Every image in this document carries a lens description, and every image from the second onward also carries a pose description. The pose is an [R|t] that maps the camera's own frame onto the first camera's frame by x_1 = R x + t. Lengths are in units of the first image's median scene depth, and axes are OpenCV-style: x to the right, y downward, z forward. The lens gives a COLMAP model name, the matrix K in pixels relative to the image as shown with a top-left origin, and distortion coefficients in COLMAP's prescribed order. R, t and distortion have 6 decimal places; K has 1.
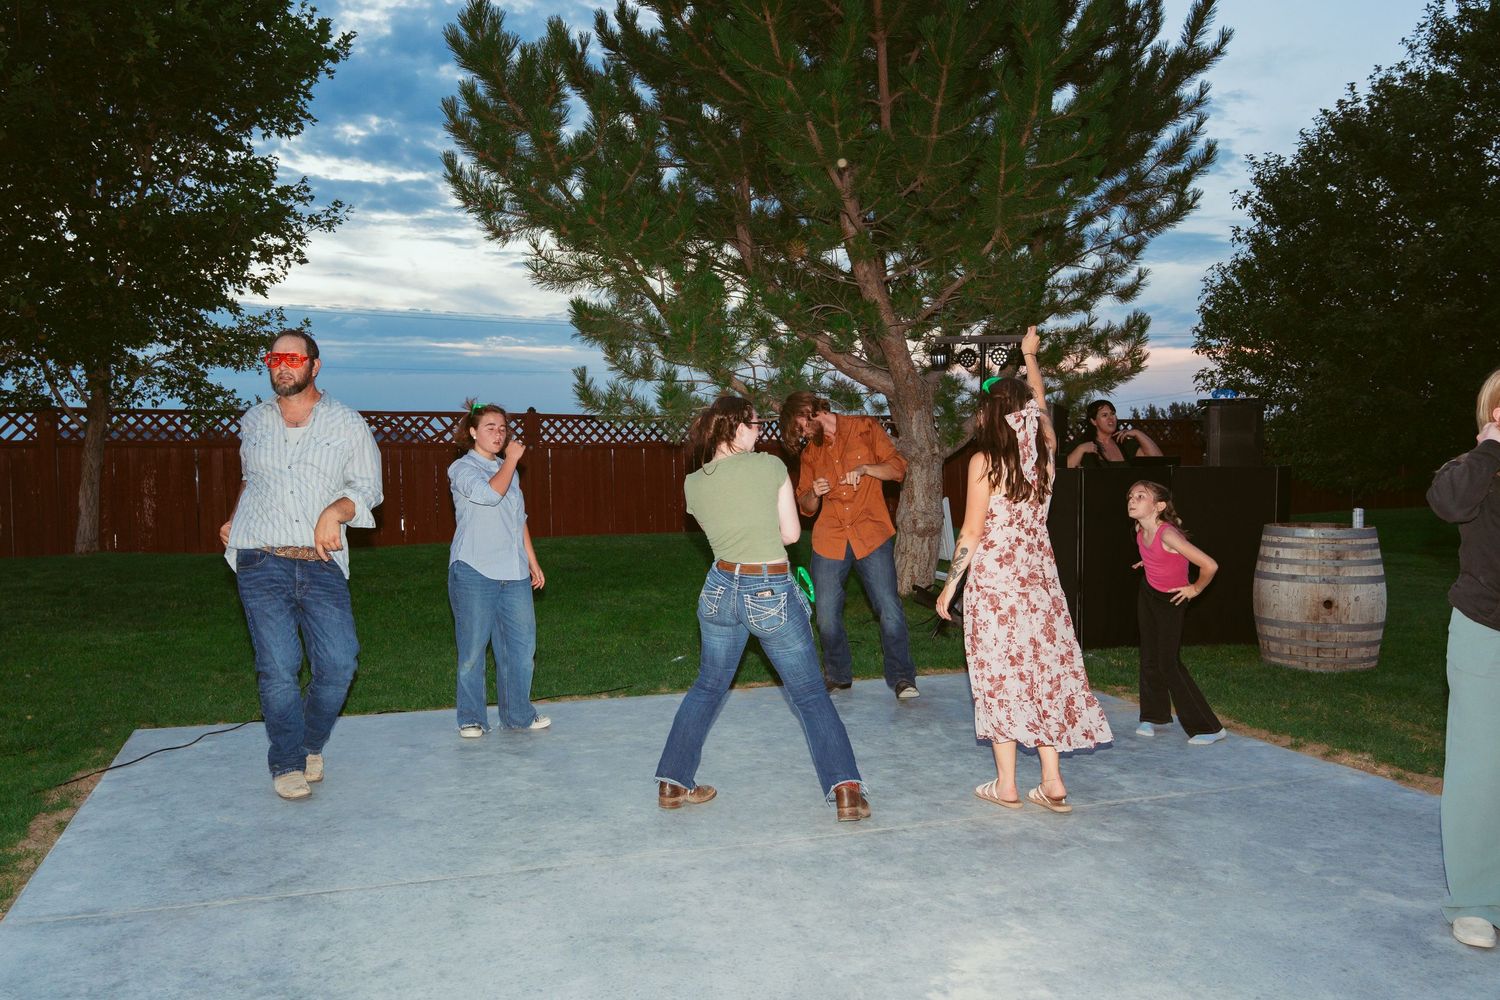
lens RADIAL K [[1193.8, 0, 701.0], [0, 1193.8, 490.5], [0, 0, 1]] dist [0.017938, -0.031222]
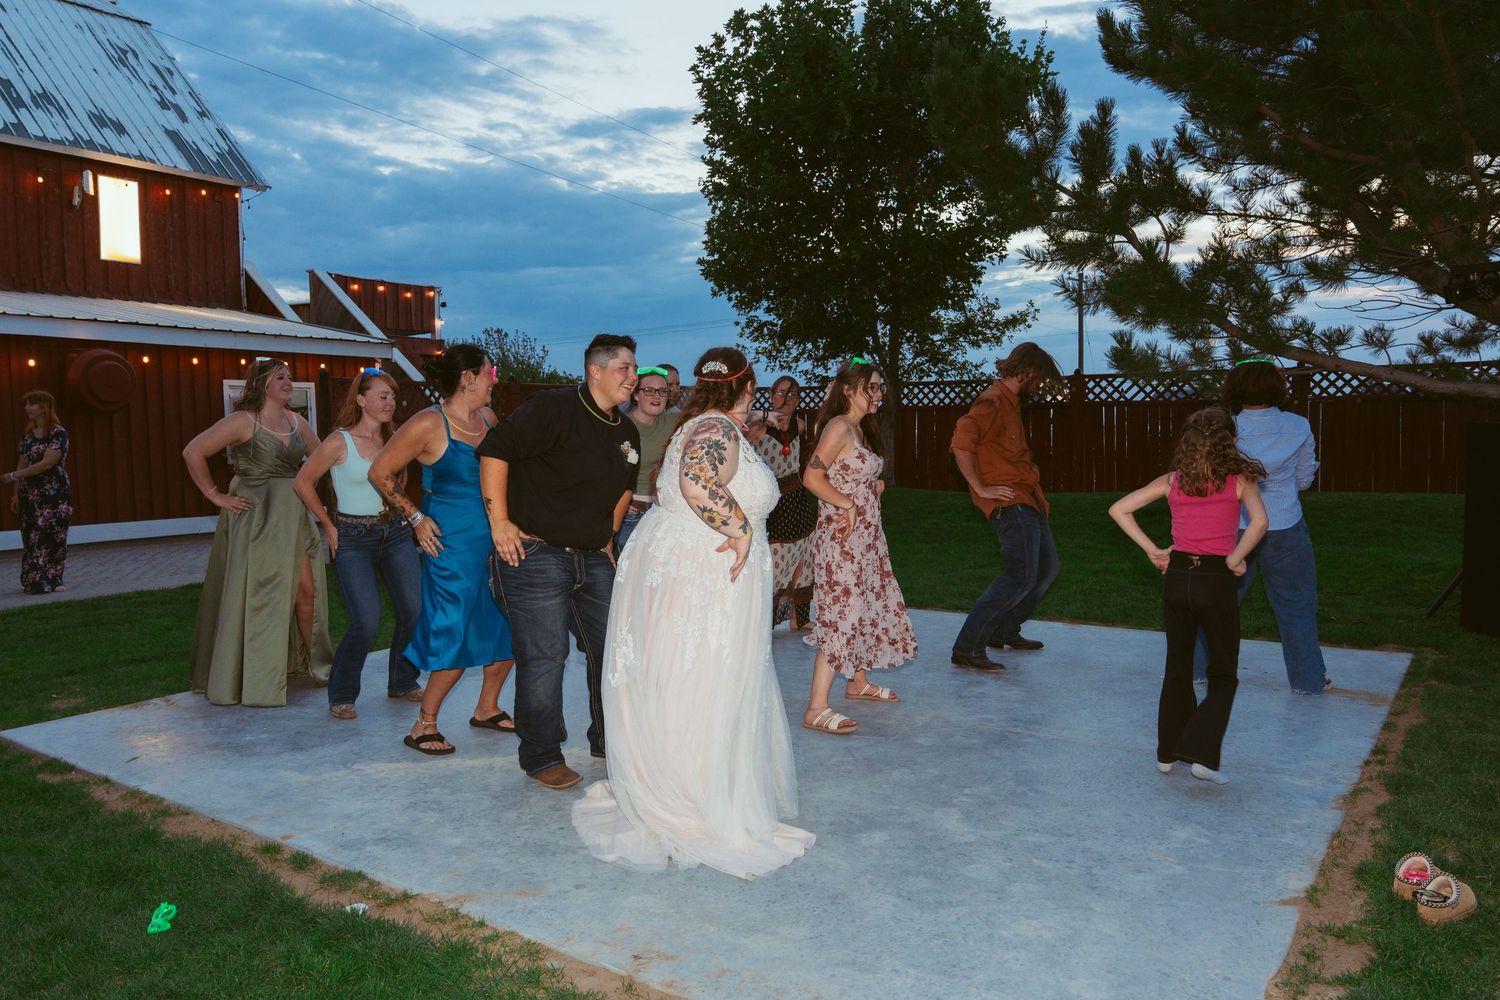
lens RADIAL K [[1126.3, 0, 722.9], [0, 1126.3, 507.2], [0, 0, 1]] dist [0.009927, -0.009556]
pose [[0.574707, 0.052220, -0.816691, 0.546206], [-0.005226, 0.998176, 0.060147, -0.003588], [0.818342, -0.030299, 0.573932, 0.109686]]
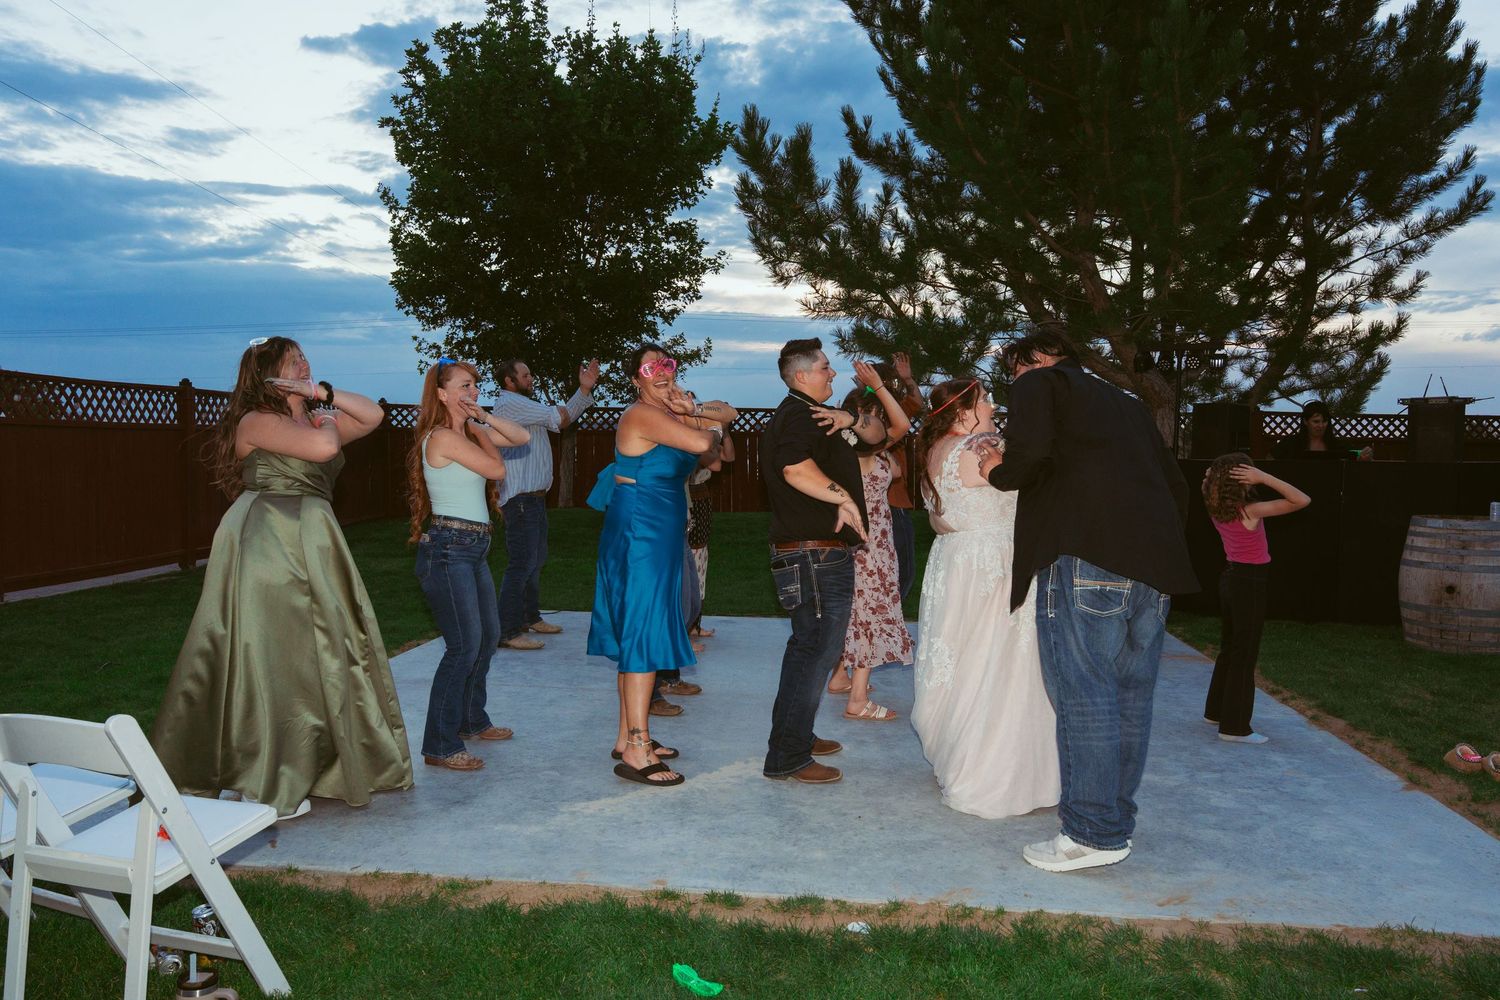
lens RADIAL K [[1081.9, 0, 759.7], [0, 1081.9, 504.9], [0, 0, 1]] dist [0.008540, -0.012142]
pose [[0.911696, 0.035891, -0.409294, 0.288526], [-0.024845, 0.999170, 0.032276, 0.001707], [0.410113, -0.019257, 0.911832, -0.119251]]
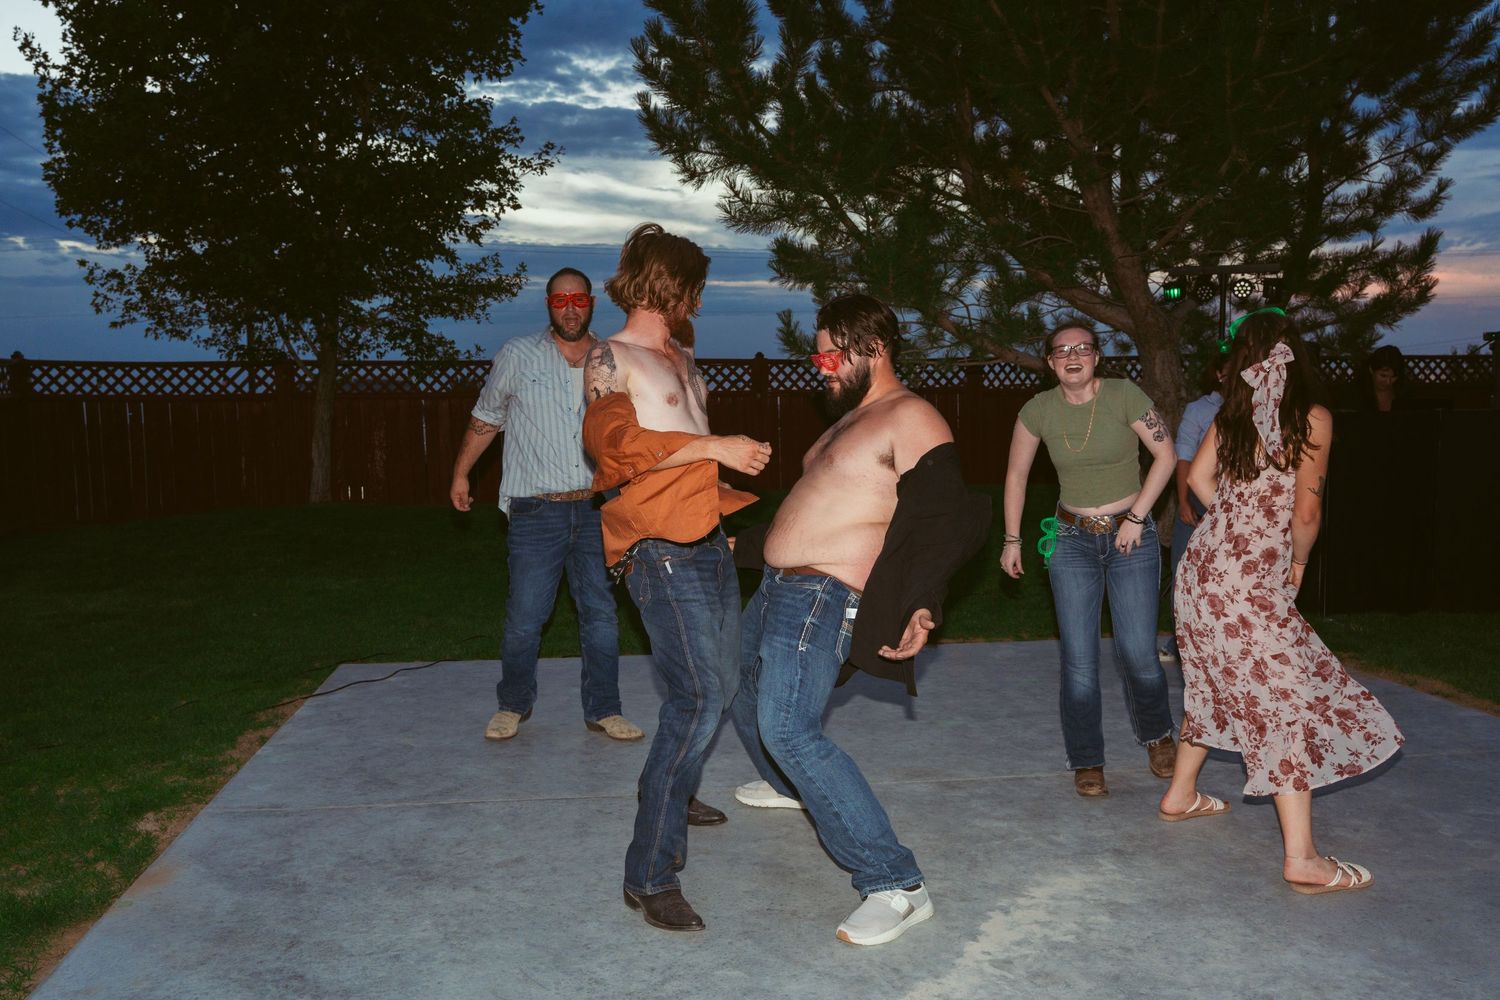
lens RADIAL K [[1329.8, 0, 739.8], [0, 1329.8, 519.3], [0, 0, 1]] dist [0.007361, -0.011582]
pose [[0.981897, 0.007796, -0.189256, 0.067000], [0.003195, 0.998329, 0.057696, 0.001988], [0.189390, -0.057256, 0.980231, -0.060355]]
